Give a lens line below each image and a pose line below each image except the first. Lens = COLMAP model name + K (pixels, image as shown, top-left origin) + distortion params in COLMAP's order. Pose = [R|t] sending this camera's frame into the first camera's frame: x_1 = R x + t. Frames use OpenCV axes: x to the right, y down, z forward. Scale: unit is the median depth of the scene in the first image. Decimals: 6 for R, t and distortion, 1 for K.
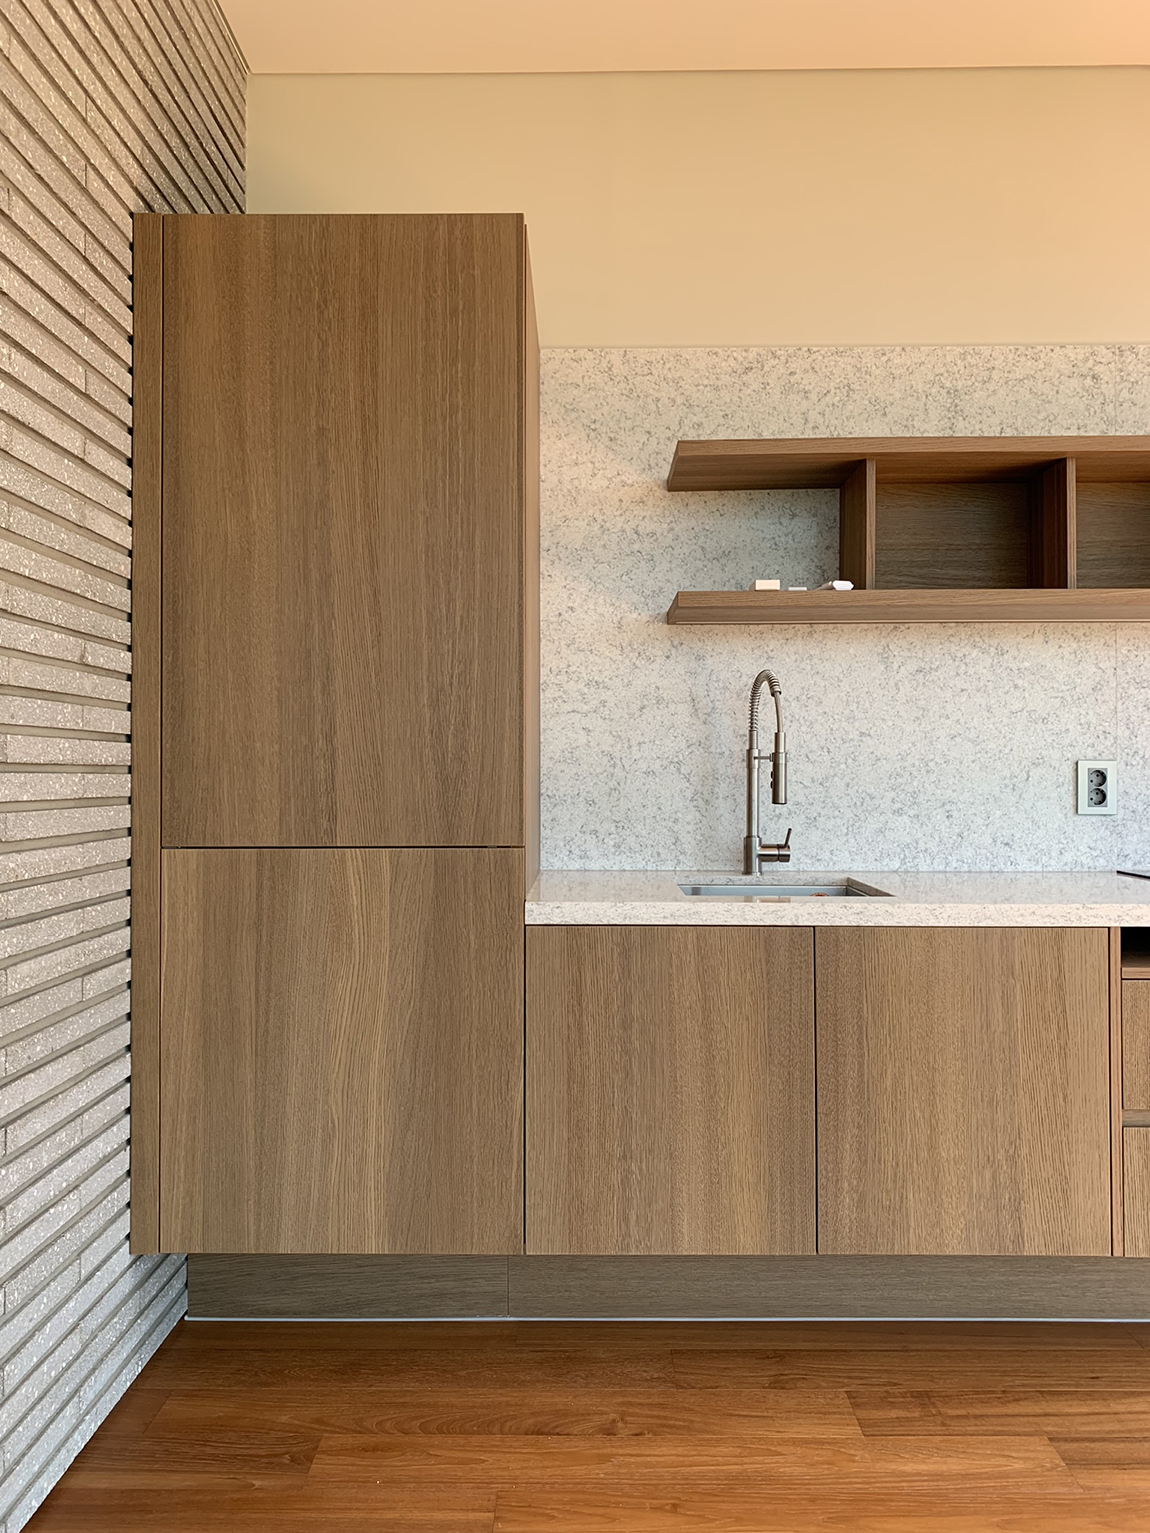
lens RADIAL K [[1171.9, 0, 574.1], [0, 1171.9, 759.0], [0, 0, 1]] dist [0.052809, -0.065060]
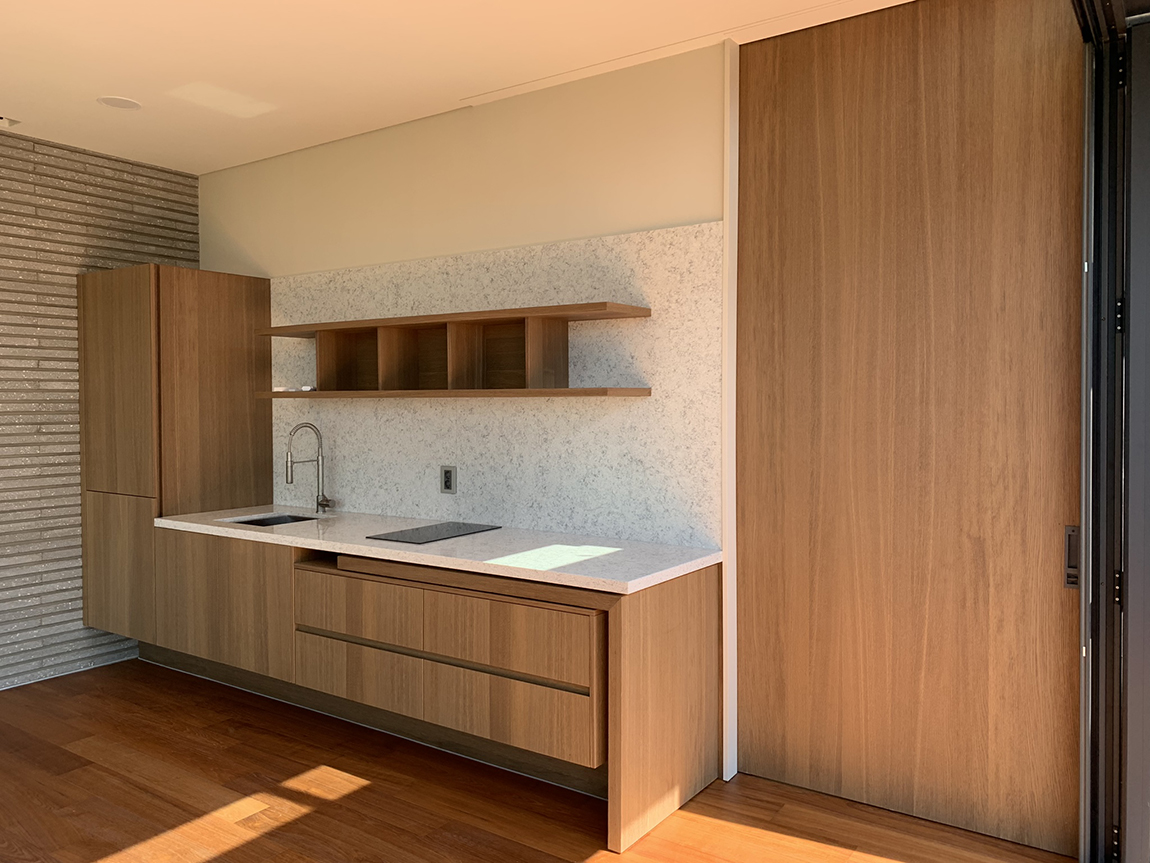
lens RADIAL K [[879.2, 0, 578.8], [0, 879.2, 419.7], [0, 0, 1]] dist [0.052809, -0.065060]
pose [[0.827569, 0.010699, -0.561261, 1.456142], [0.008972, 0.999439, 0.032280, -0.123416], [0.561292, -0.031750, 0.827009, -0.104913]]
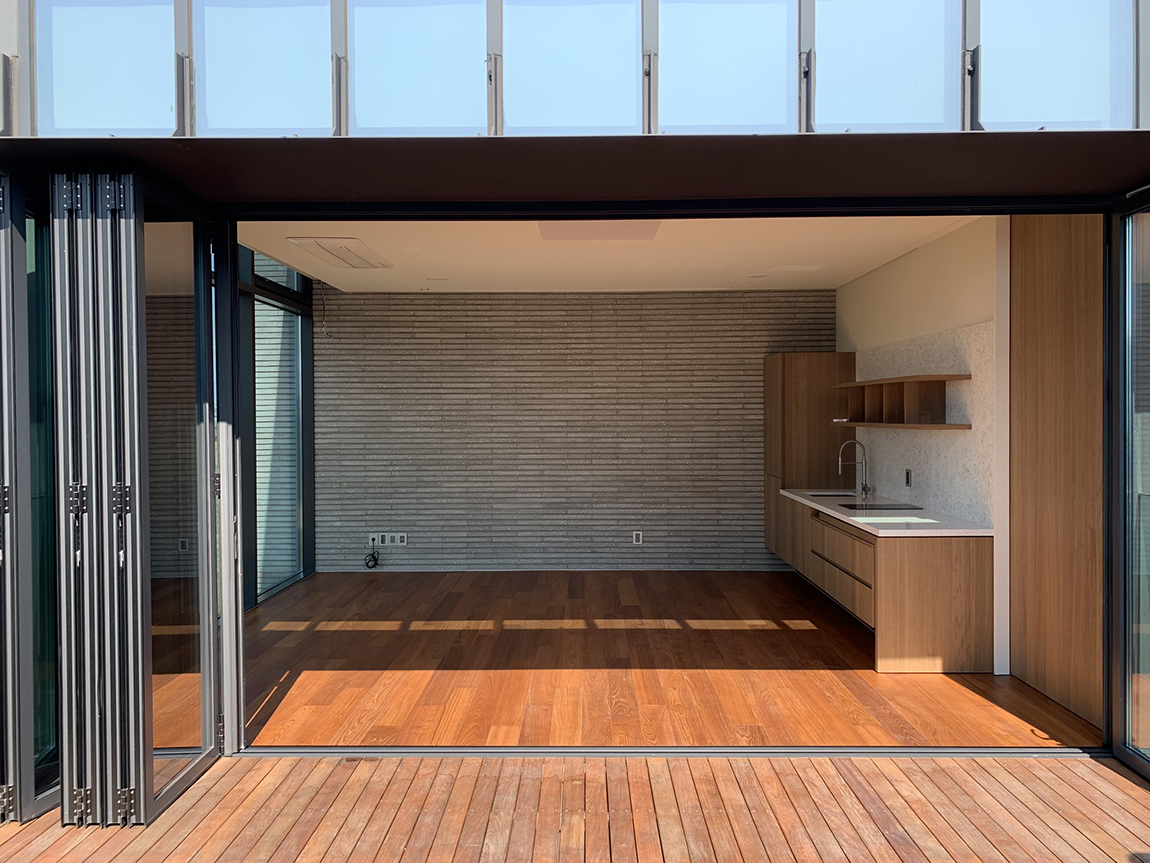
lens RADIAL K [[879.2, 0, 581.9], [0, 879.2, 429.4], [0, 0, 1]] dist [0.052809, -0.065060]
pose [[0.003372, 0.020496, -0.999784, 2.846889], [0.017204, 0.999641, 0.020551, -0.172906], [0.999846, -0.017270, 0.003018, 0.102490]]
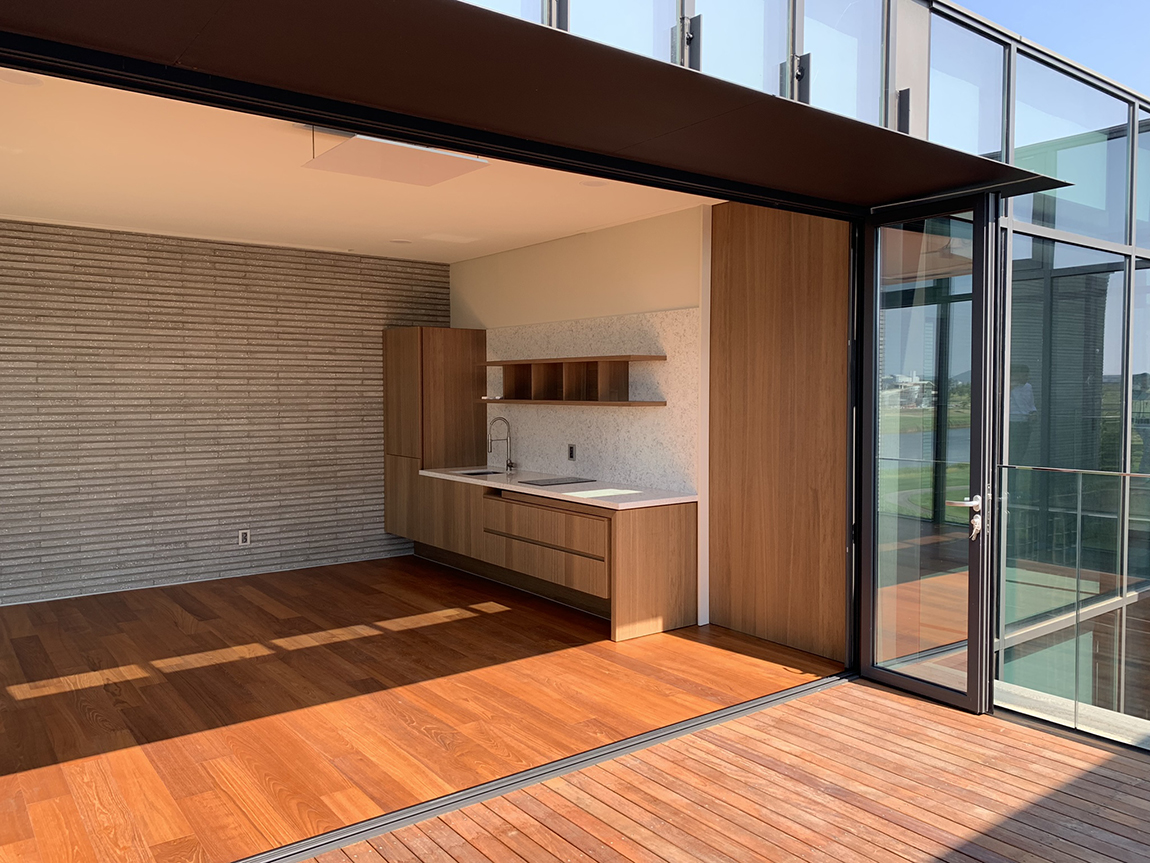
lens RADIAL K [[879.2, 0, 584.5], [0, 879.2, 424.9], [0, 0, 1]] dist [0.052809, -0.065060]
pose [[0.614888, 0.033832, -0.787888, 2.430399], [0.007879, 0.998766, 0.049036, -0.177542], [0.788575, -0.036360, 0.613863, -0.507527]]
